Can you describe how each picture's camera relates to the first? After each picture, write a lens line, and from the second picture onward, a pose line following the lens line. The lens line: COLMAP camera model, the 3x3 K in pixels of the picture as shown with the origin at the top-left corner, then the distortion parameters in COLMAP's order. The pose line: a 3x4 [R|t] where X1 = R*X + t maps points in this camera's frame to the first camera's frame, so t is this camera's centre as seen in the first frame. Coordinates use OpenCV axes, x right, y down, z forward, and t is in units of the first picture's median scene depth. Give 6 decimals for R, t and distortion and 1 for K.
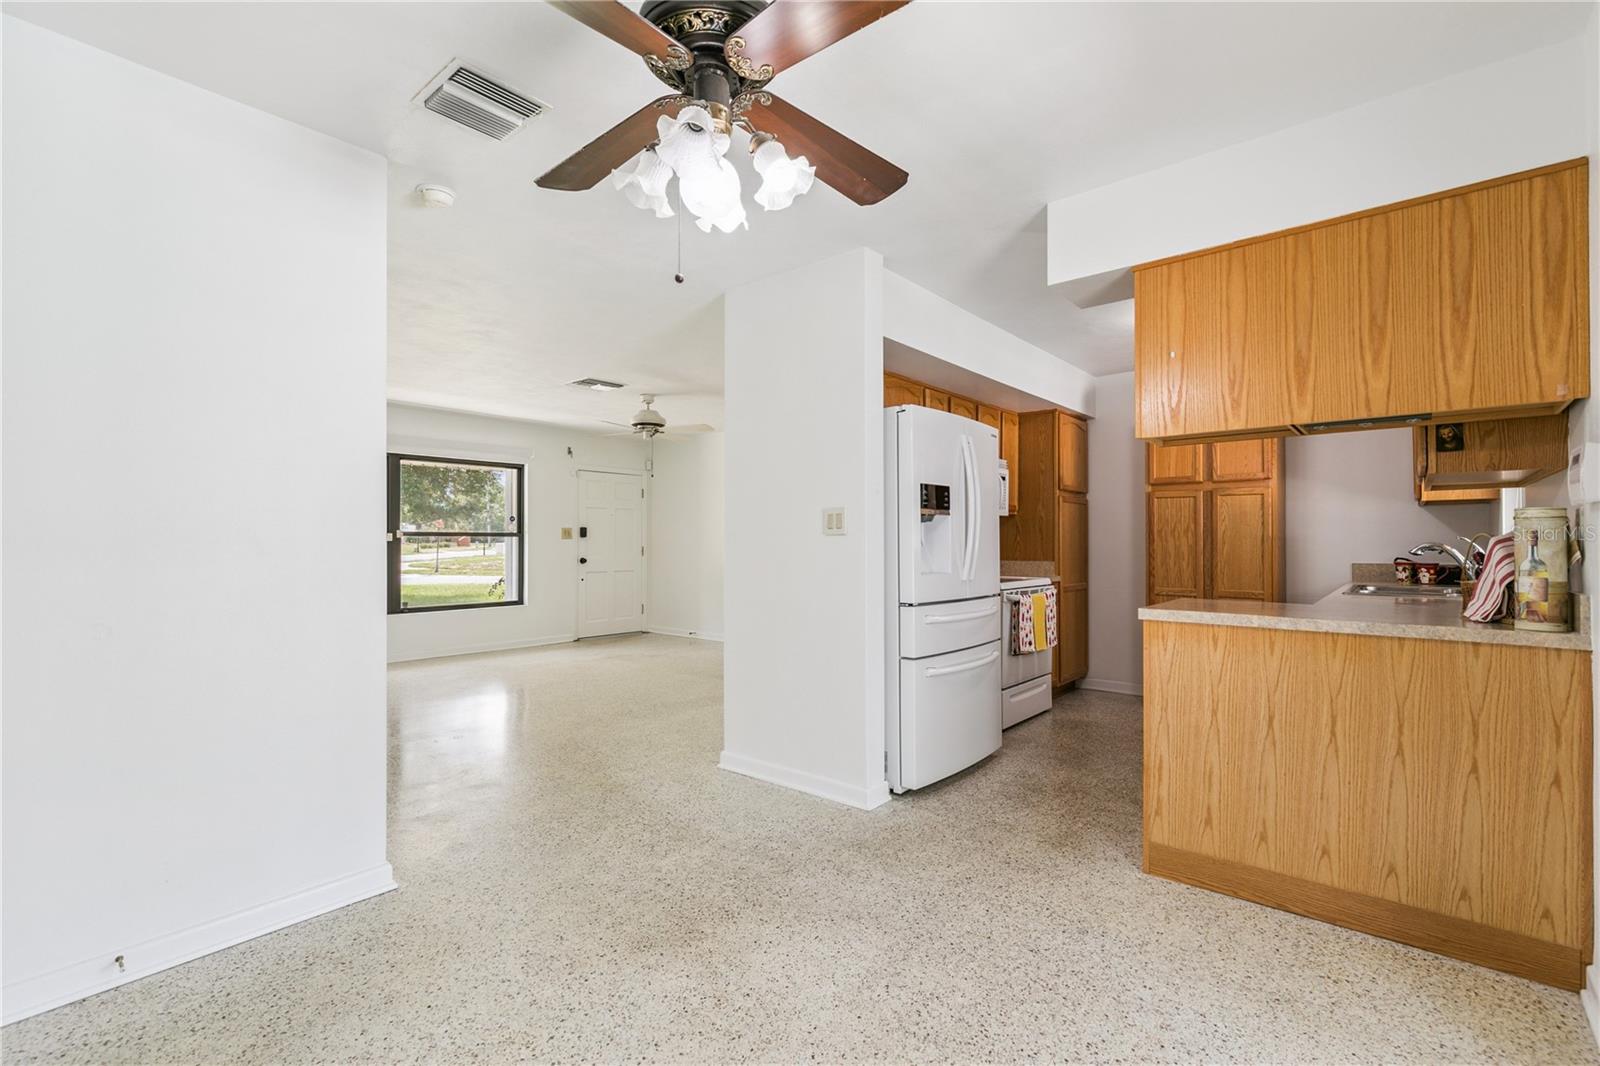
lens RADIAL K [[715.0, 0, 800.0], [0, 715.0, 533.0], [0, 0, 1]] dist [0.012343, -0.000295]
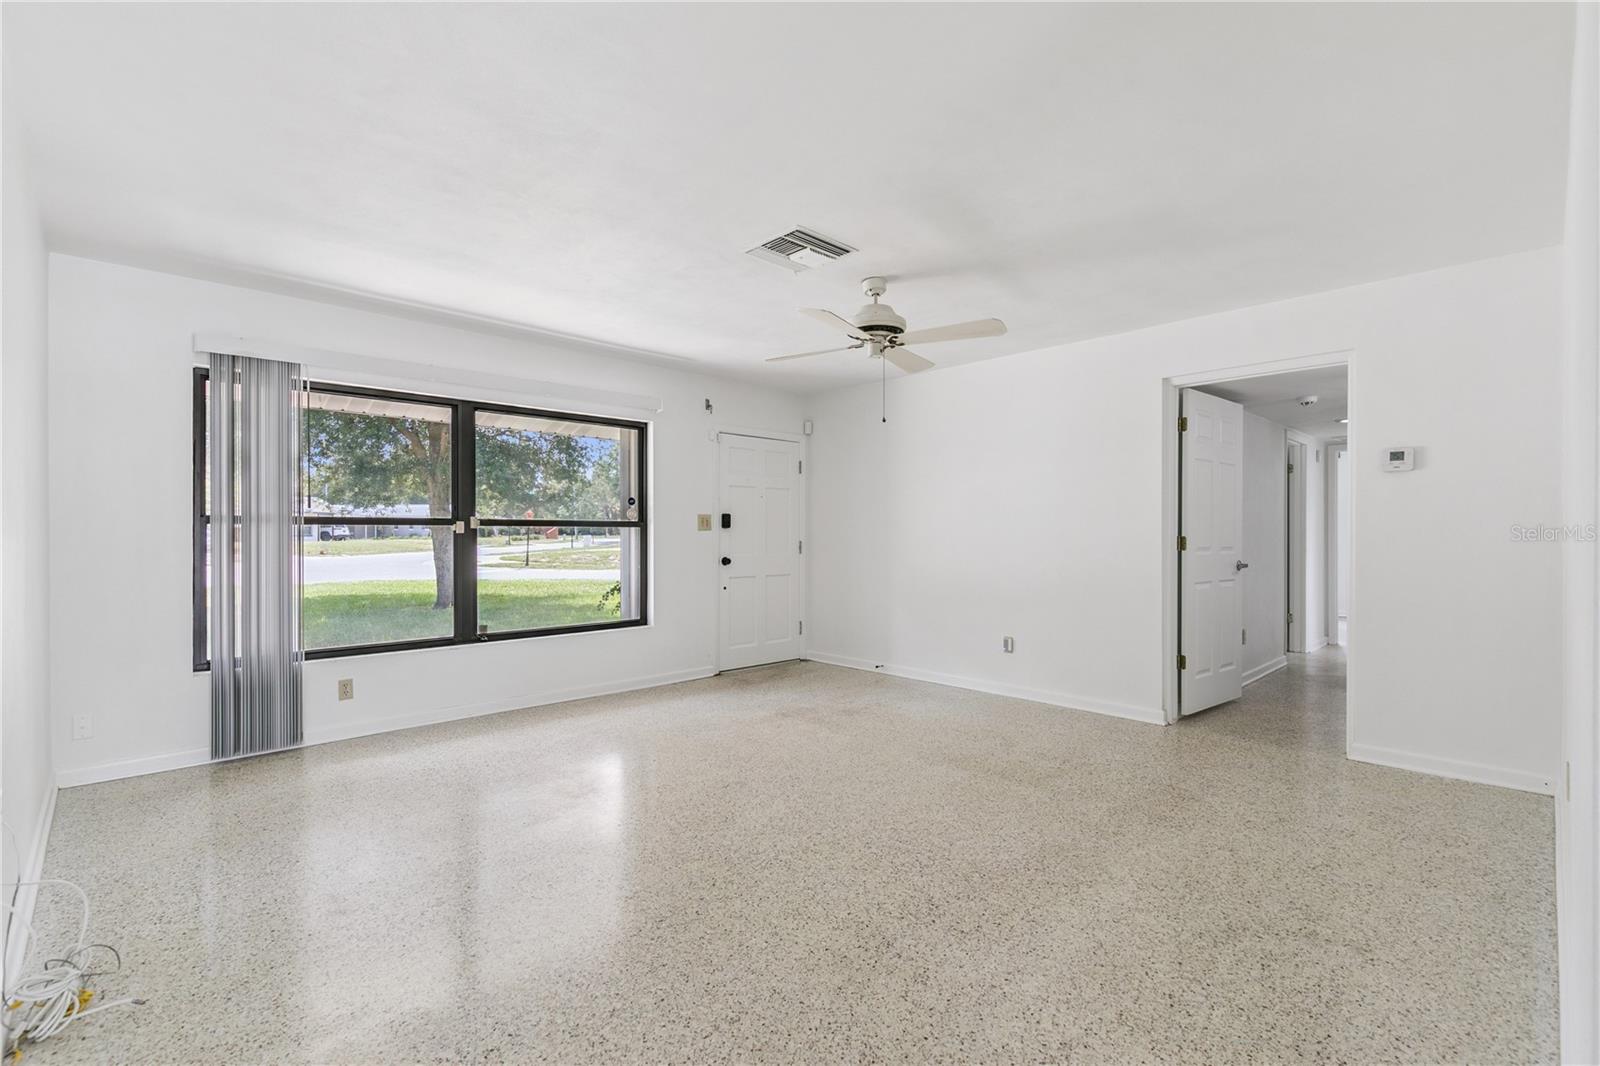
lens RADIAL K [[715.0, 0, 800.0], [0, 715.0, 533.0], [0, 0, 1]] dist [0.012343, -0.000295]
pose [[0.994596, -0.000551, -0.103815, -0.165704], [0.001683, 0.999940, 0.010818, 0.003632], [0.103803, -0.010935, 0.994538, 0.324798]]
